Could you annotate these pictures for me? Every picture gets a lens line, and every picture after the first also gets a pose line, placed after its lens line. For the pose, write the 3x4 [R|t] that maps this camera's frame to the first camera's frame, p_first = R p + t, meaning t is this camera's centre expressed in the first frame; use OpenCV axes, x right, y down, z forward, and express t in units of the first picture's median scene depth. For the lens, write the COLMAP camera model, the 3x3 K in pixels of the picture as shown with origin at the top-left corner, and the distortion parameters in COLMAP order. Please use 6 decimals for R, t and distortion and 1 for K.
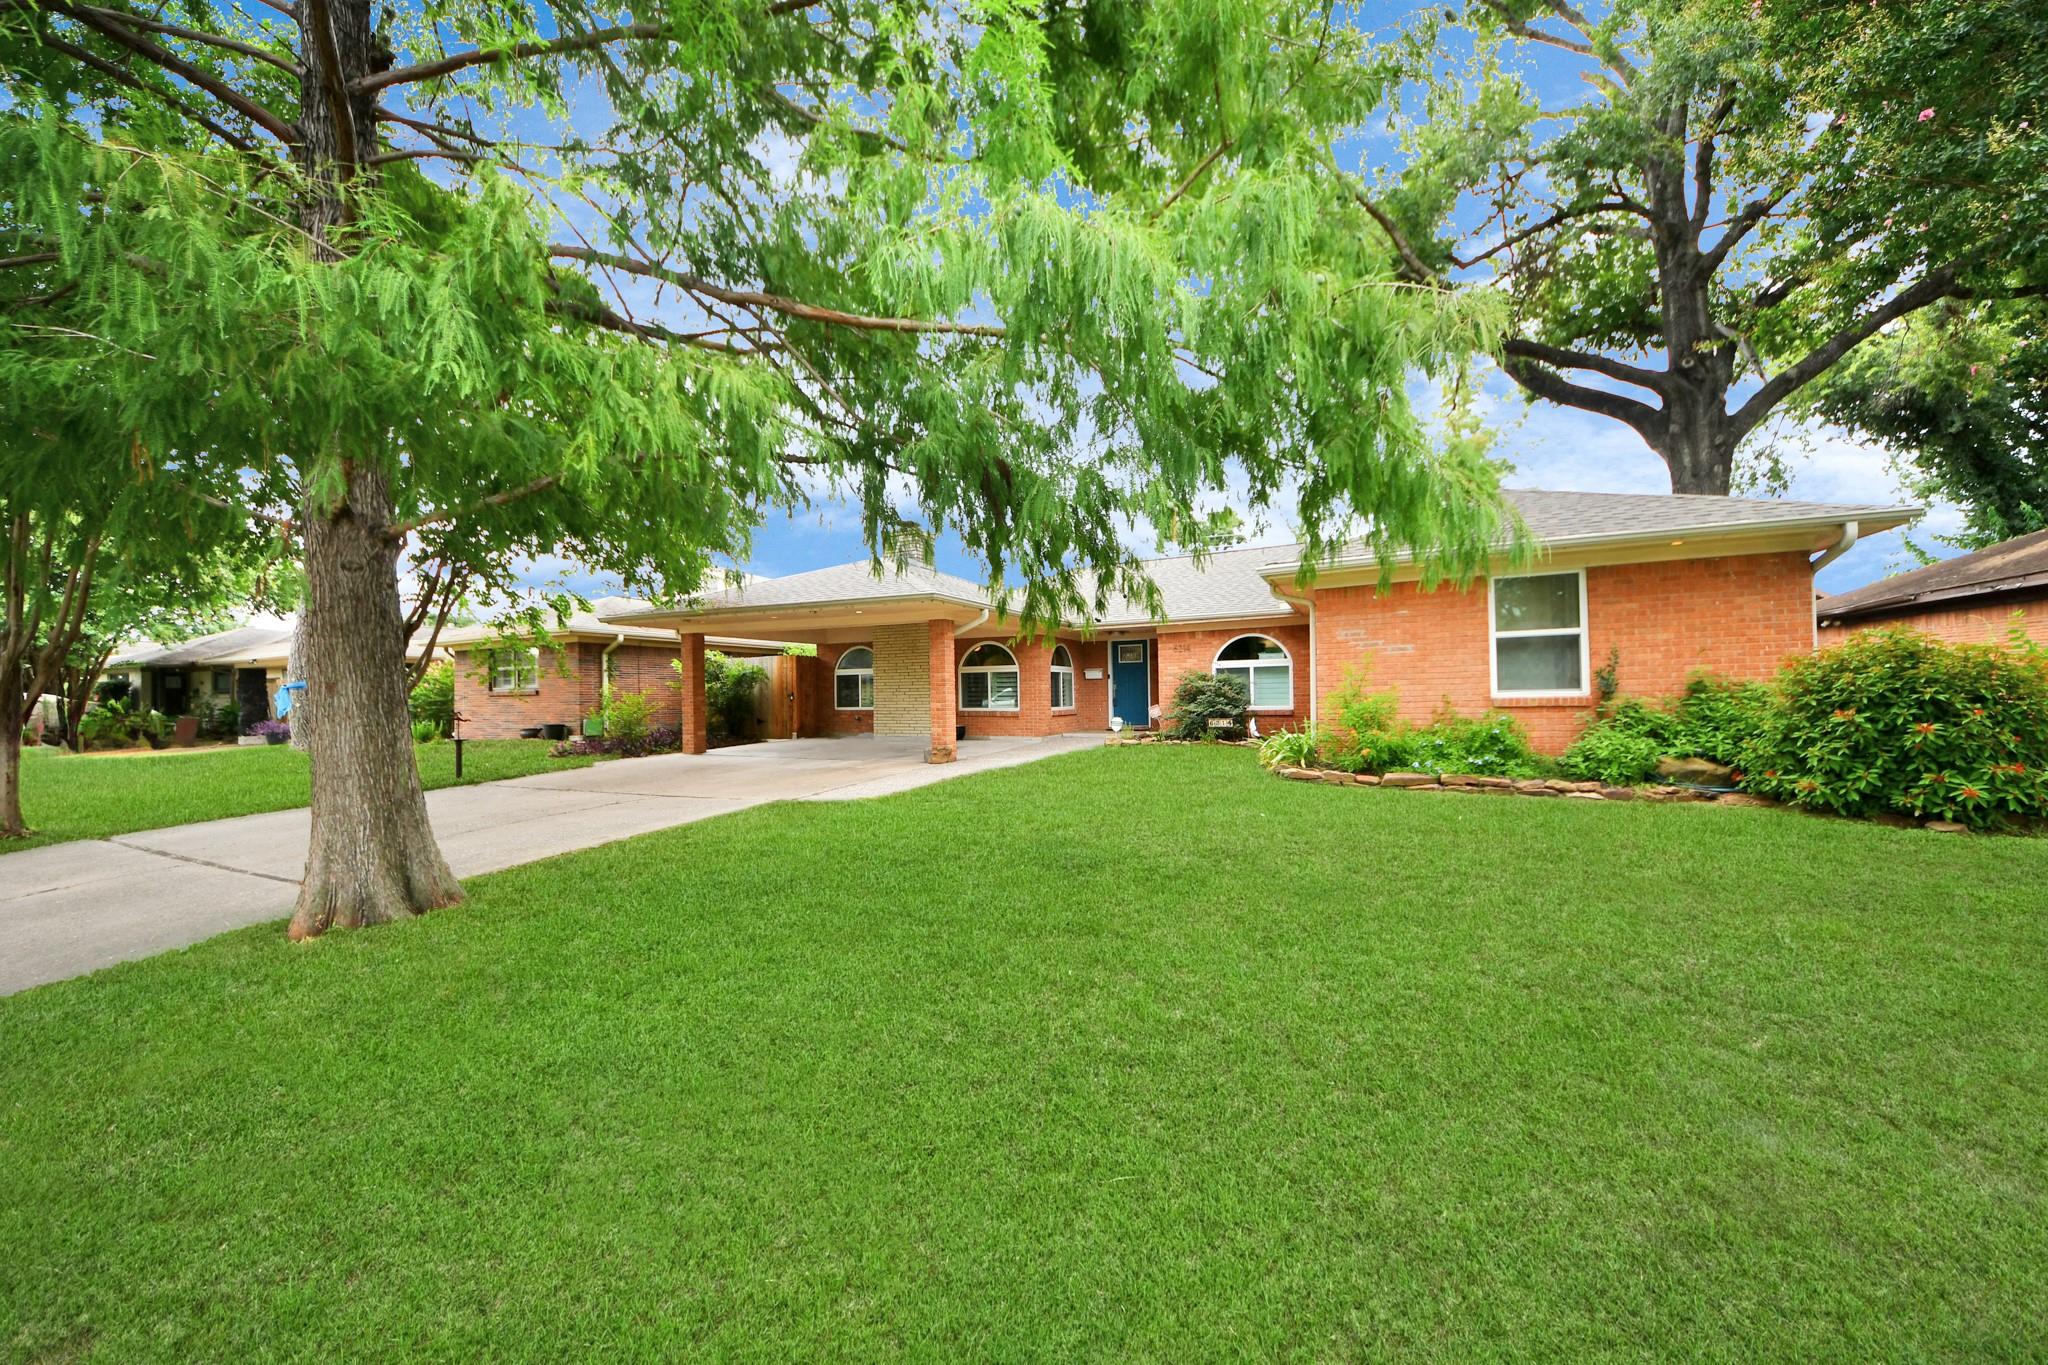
lens RADIAL K [[730.0, 0, 1033.7], [0, 730.0, 685.2], [0, 0, 1]] dist [-0.008652, -0.002565]
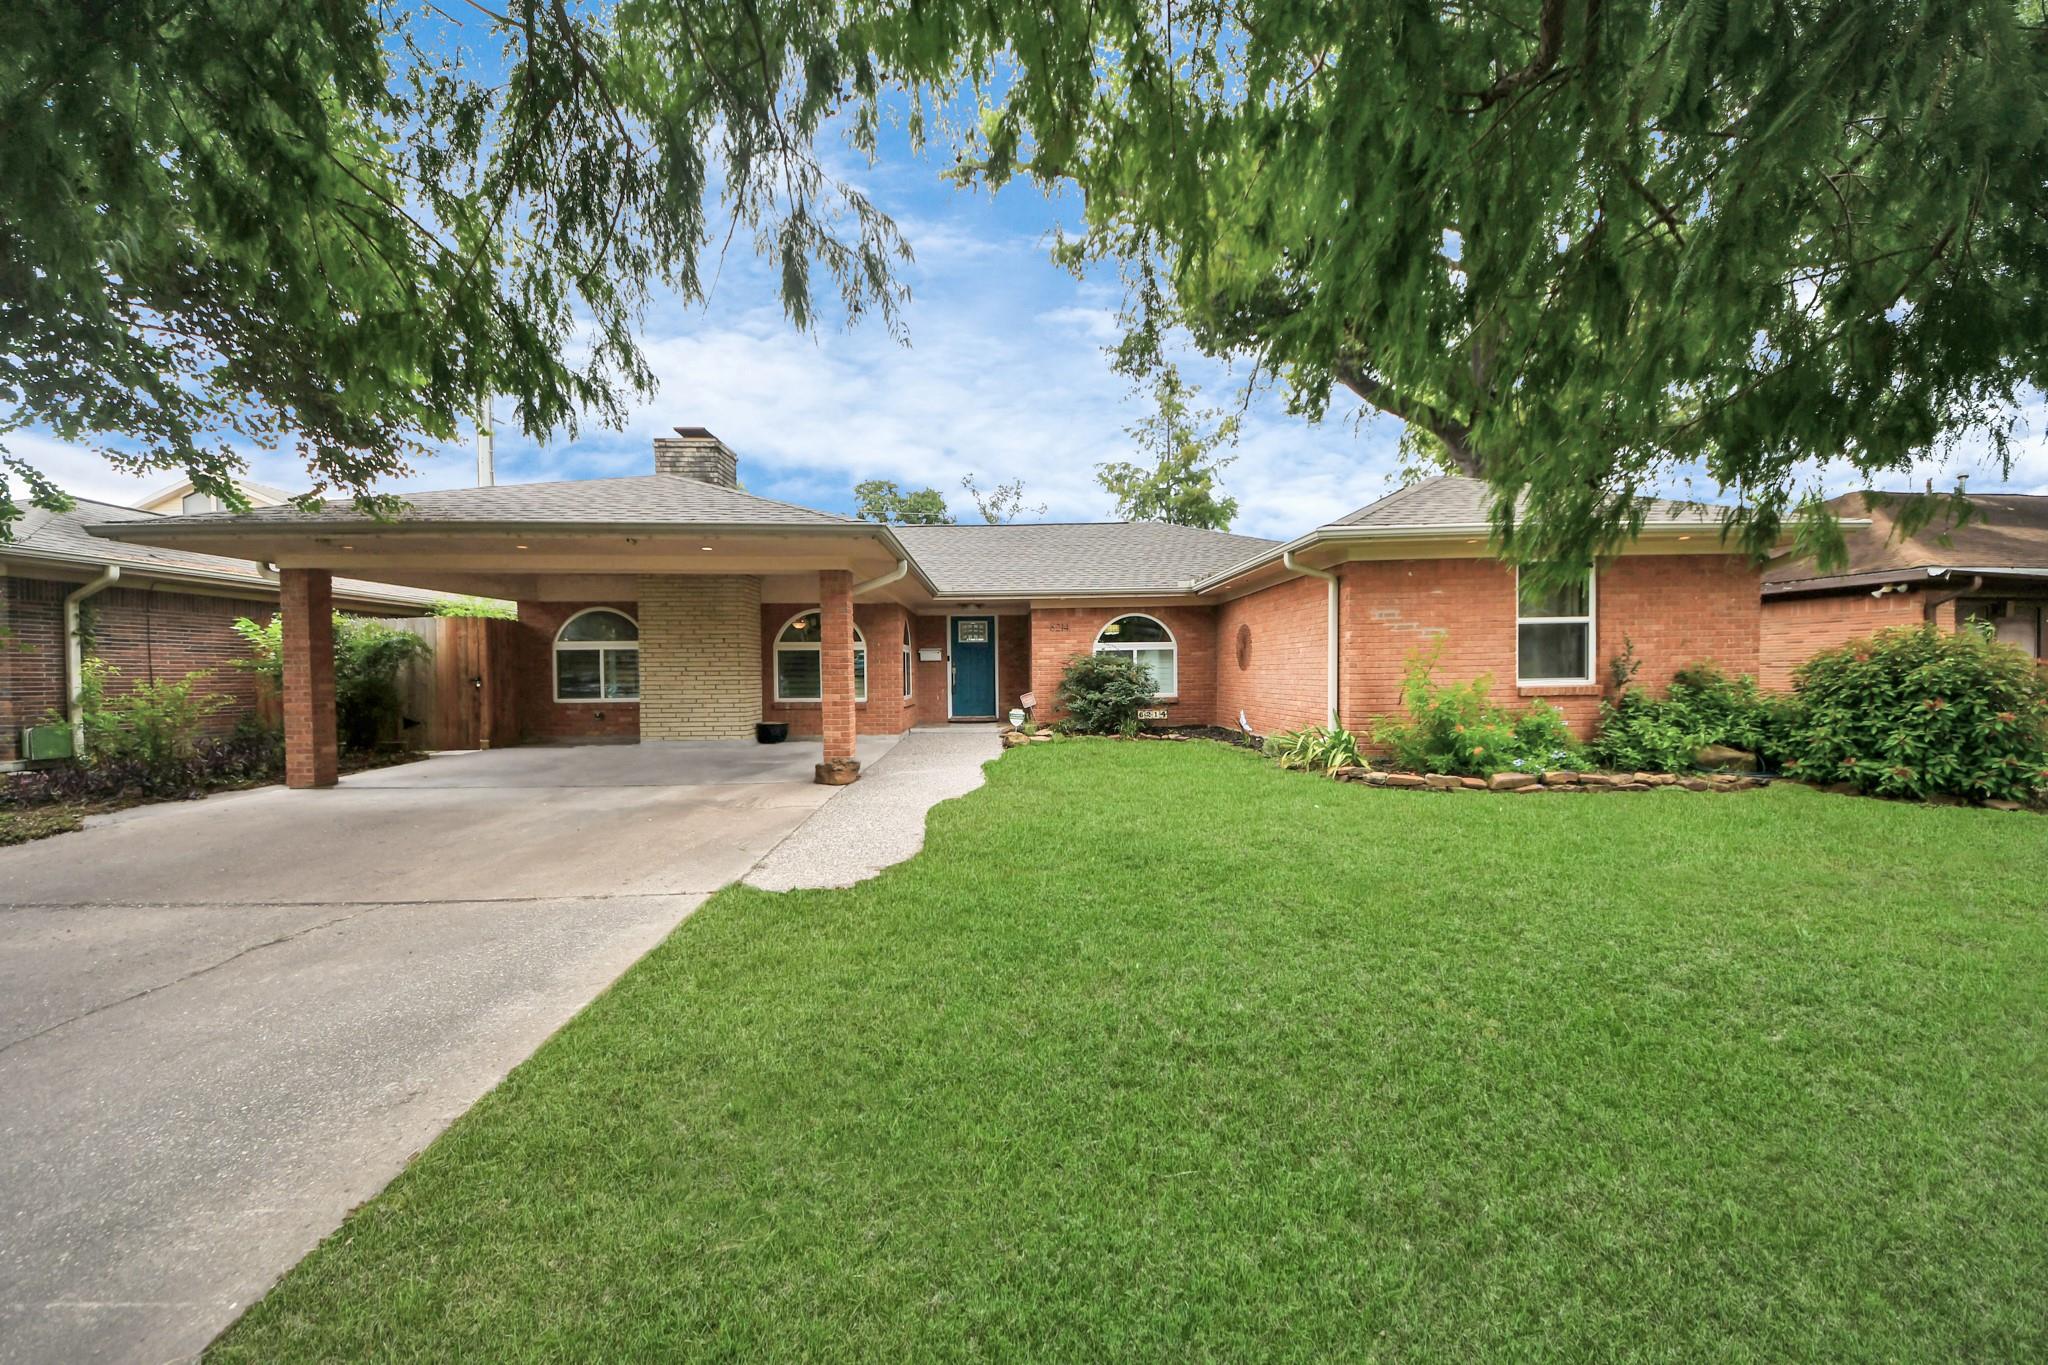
lens RADIAL K [[730.0, 0, 1019.1], [0, 730.0, 686.2], [0, 0, 1]] dist [-0.008652, -0.002565]
pose [[0.895979, -0.002766, 0.444088, -0.226465], [-0.008421, 0.999695, 0.023216, -0.000161], [-0.444017, -0.024541, 0.895682, 0.262679]]
